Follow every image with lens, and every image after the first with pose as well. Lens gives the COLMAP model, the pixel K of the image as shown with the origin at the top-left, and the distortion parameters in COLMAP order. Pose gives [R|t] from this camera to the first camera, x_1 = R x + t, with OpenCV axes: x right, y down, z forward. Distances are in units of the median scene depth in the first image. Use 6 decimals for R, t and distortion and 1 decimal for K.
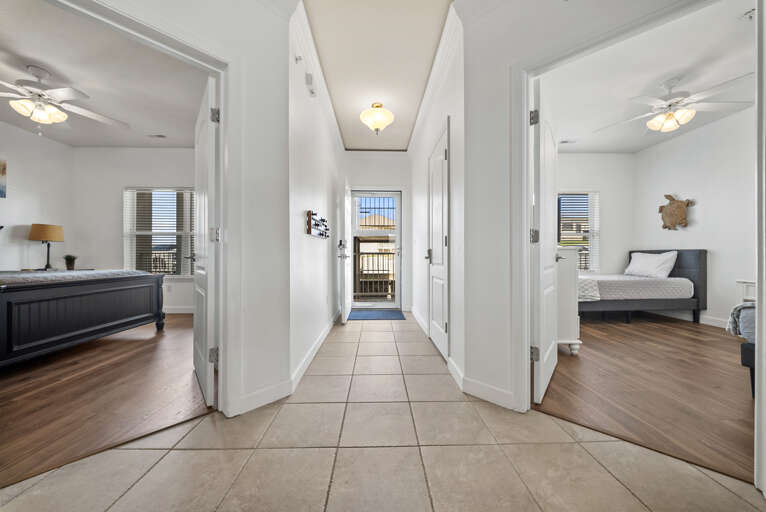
lens RADIAL K [[269.3, 0, 385.6], [0, 269.3, 256.2], [0, 0, 1]] dist [-0.010269, -0.000369]
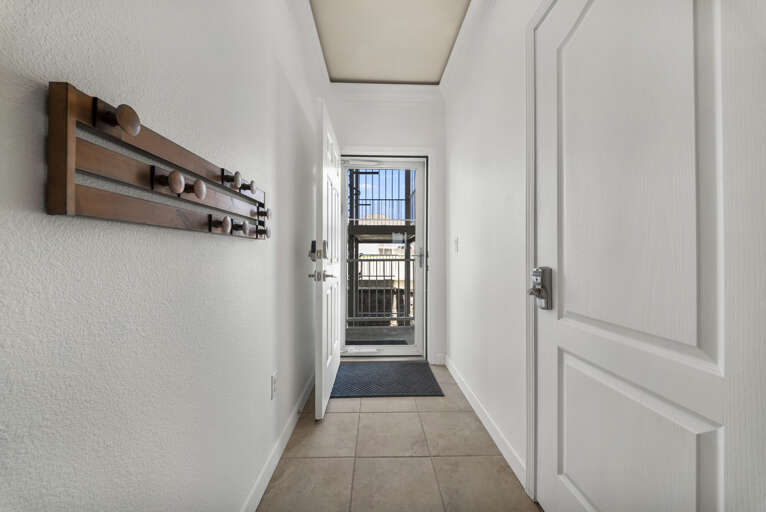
lens RADIAL K [[269.3, 0, 383.8], [0, 269.3, 256.7], [0, 0, 1]] dist [-0.010269, -0.000369]
pose [[0.999975, 0.003539, -0.006050, -0.033008], [-0.003537, 0.999994, 0.000366, -0.026984], [0.006051, -0.000345, 0.999982, 0.424687]]
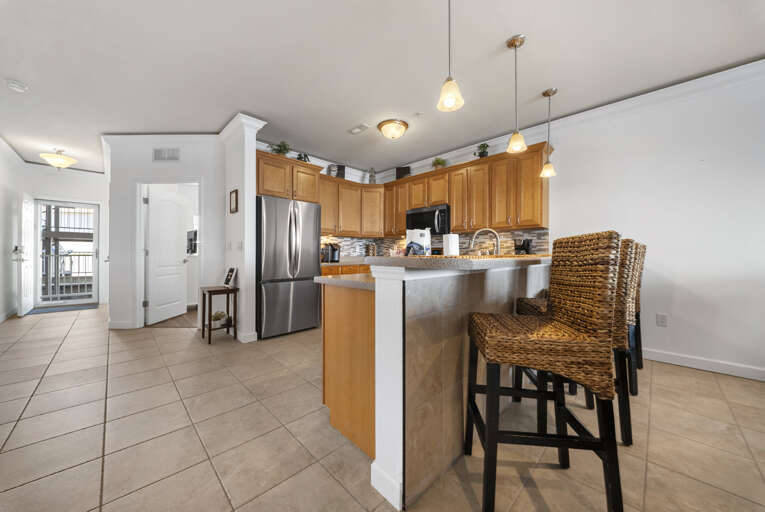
lens RADIAL K [[269.0, 0, 384.5], [0, 269.0, 256.8], [0, 0, 1]] dist [-0.010269, -0.000369]
pose [[0.725995, -0.000080, 0.687700, 0.167985], [-0.005860, 0.999963, 0.006302, -0.024163], [-0.687675, -0.008605, 0.725968, -0.750556]]
